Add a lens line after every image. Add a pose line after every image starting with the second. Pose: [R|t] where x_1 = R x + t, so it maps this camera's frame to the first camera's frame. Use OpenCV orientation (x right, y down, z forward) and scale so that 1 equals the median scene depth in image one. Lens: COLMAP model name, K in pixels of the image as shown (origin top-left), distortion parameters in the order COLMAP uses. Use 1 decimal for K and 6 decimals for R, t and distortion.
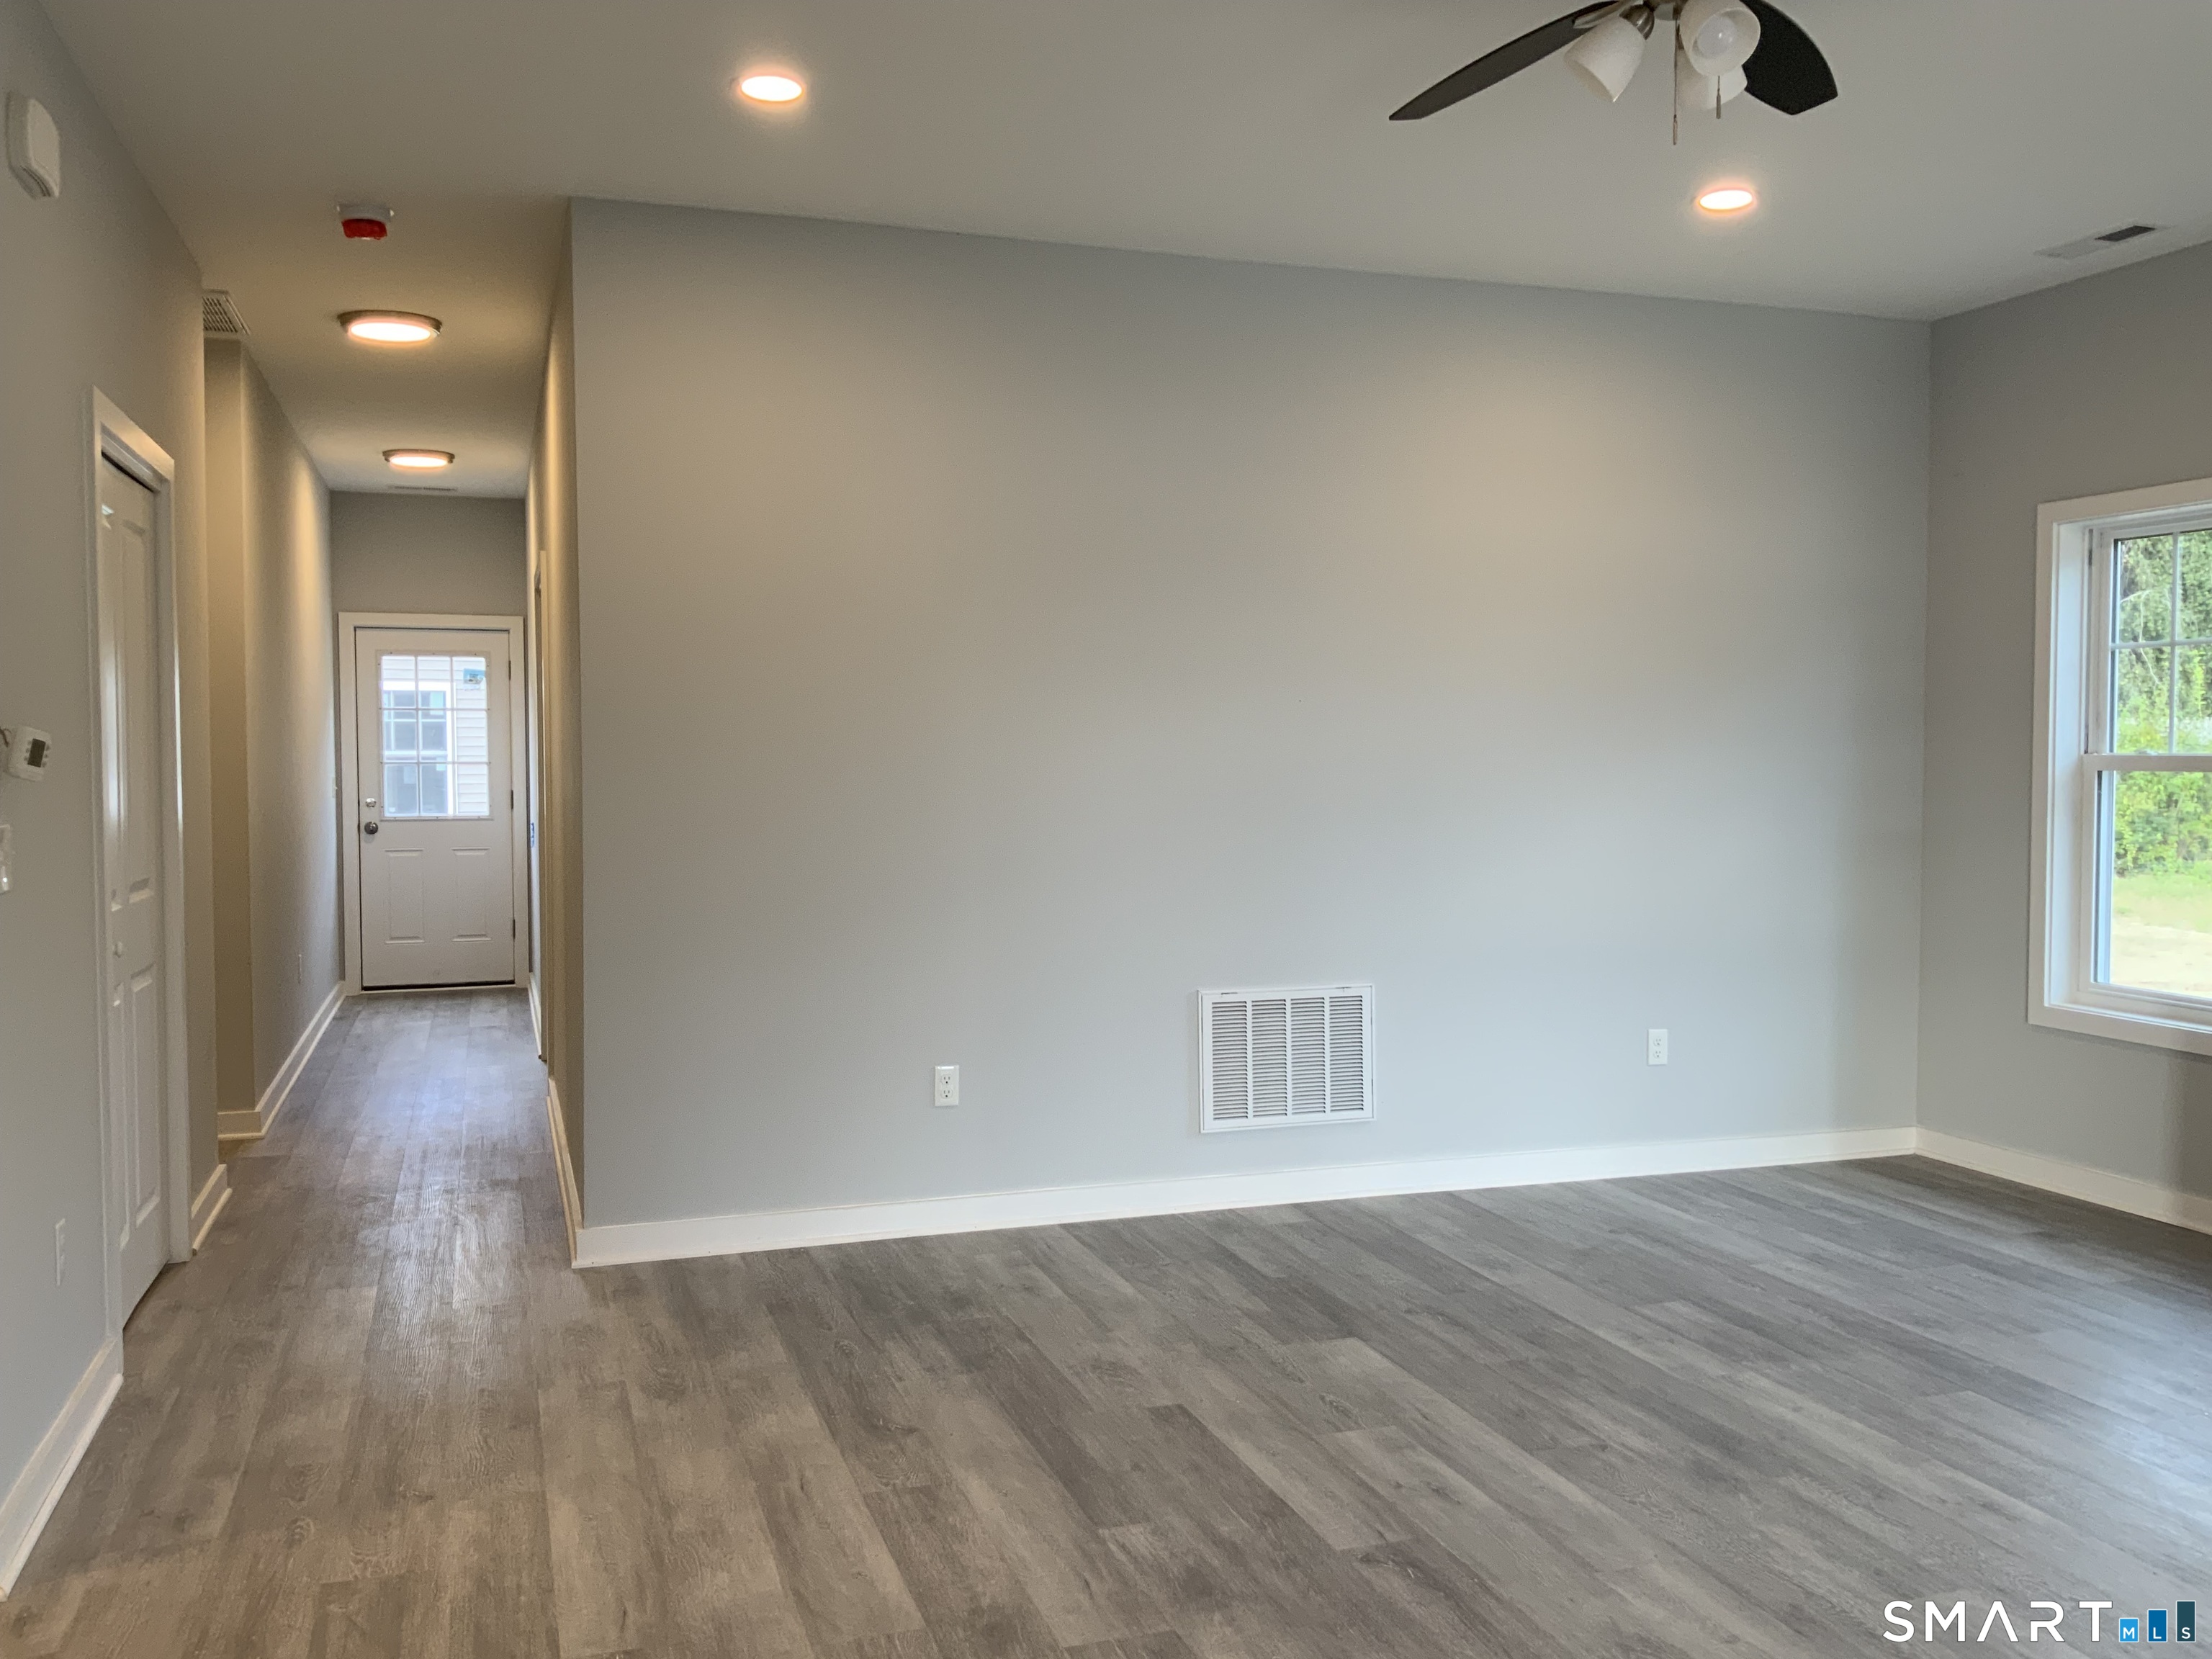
lens RADIAL K [[1837.0, 0, 1101.1], [0, 1837.0, 829.9], [0, 0, 1]] dist [0.079990, -0.122734]
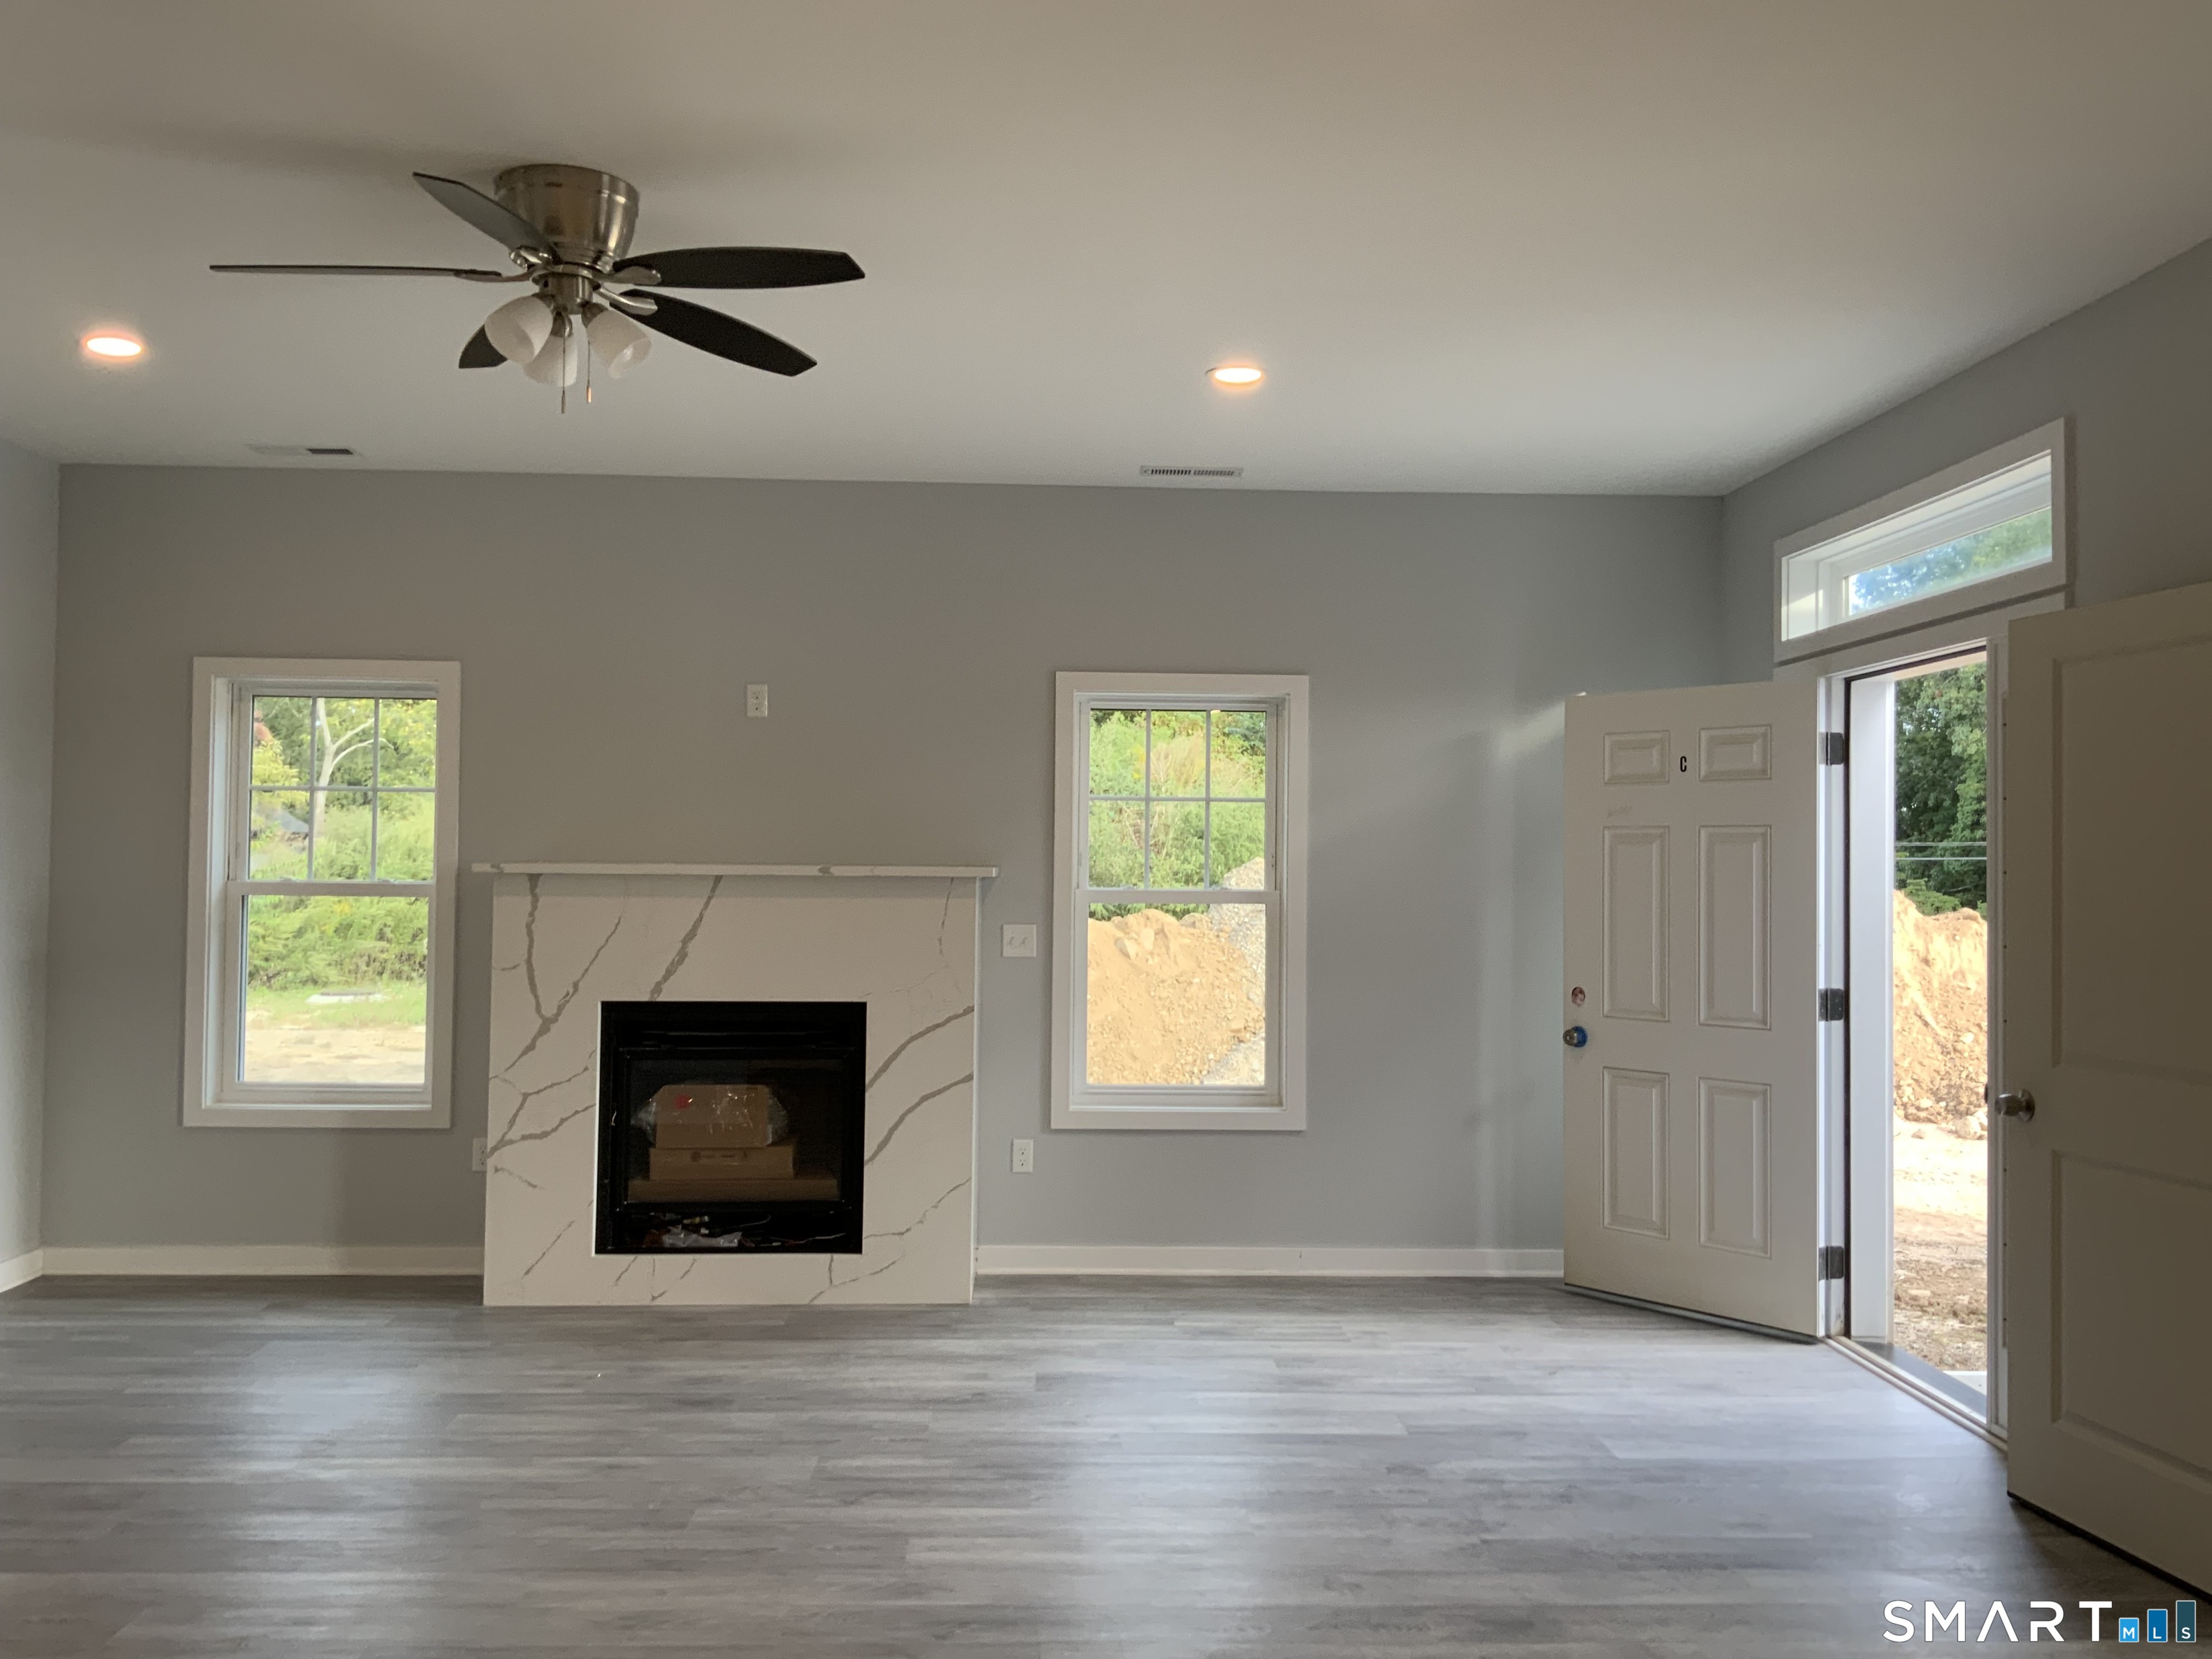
lens RADIAL K [[1837.0, 0, 1112.1], [0, 1837.0, 831.1], [0, 0, 1]] dist [0.079990, -0.122734]
pose [[0.289838, 0.020764, 0.956850, -0.617392], [0.032174, 0.998988, -0.031424, -0.028103], [-0.956535, 0.039894, 0.288877, 0.242367]]
